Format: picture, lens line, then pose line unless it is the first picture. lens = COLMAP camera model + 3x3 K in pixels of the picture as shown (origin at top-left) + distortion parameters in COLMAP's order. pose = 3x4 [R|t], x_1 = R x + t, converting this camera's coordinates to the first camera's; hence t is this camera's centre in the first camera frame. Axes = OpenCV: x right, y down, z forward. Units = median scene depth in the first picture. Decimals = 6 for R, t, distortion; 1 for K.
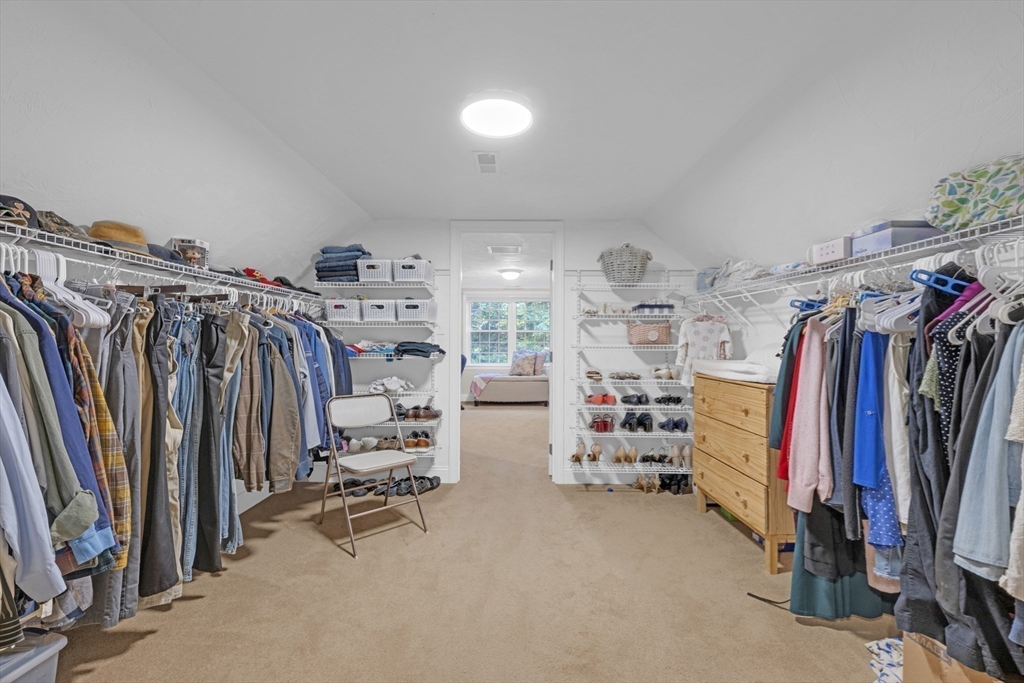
lens RADIAL K [[406.9, 0, 512.0], [0, 406.9, 341.5], [0, 0, 1]] dist [0.000258, 0.000007]
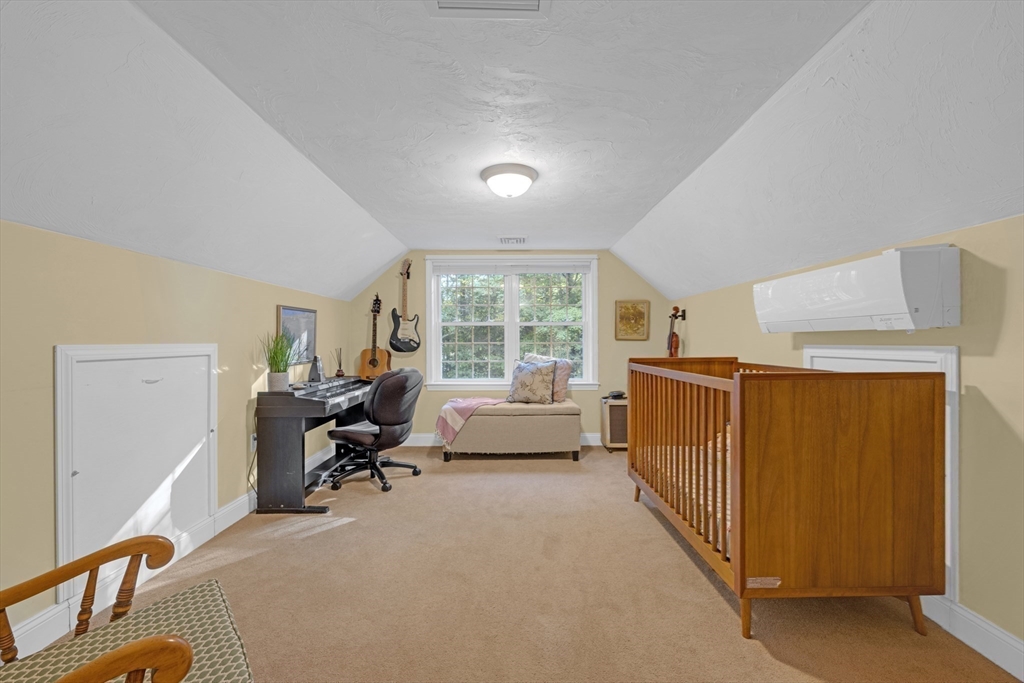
lens RADIAL K [[406.9, 0, 512.0], [0, 406.9, 341.5], [0, 0, 1]] dist [0.000258, 0.000007]
pose [[0.999984, -0.005594, -0.000971, 0.000164], [0.005597, 0.999980, 0.003058, -0.001518], [0.000954, -0.003063, 0.999995, 0.449774]]
